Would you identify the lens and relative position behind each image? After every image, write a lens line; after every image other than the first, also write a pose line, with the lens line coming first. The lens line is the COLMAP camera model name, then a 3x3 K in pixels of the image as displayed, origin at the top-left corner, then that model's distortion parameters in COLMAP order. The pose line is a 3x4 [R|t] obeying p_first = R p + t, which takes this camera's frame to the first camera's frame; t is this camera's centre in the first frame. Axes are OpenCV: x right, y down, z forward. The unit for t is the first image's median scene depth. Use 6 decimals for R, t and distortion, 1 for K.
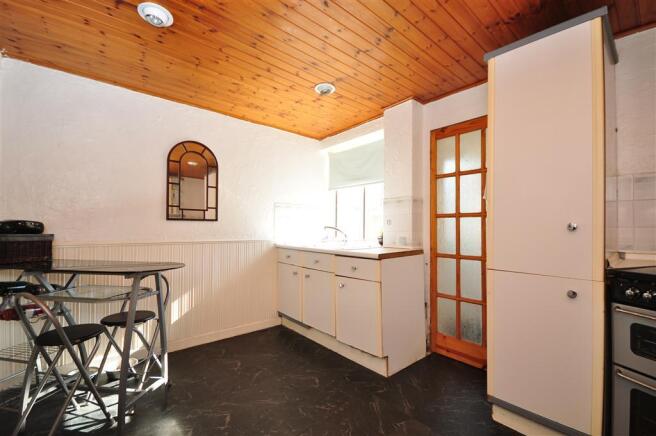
lens RADIAL K [[285.8, 0, 331.6], [0, 285.8, 222.4], [0, 0, 1]] dist [-0.001195, -0.000627]
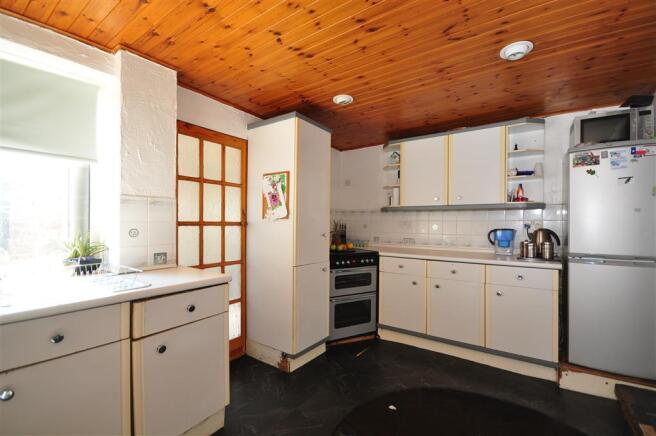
lens RADIAL K [[285.8, 0, 331.6], [0, 285.8, 222.4], [0, 0, 1]] dist [-0.001195, -0.000627]
pose [[-0.252015, 0.004843, 0.967711, -0.592212], [-0.007926, 0.999944, -0.007069, -0.026016], [-0.967691, -0.009452, -0.251963, 0.827803]]
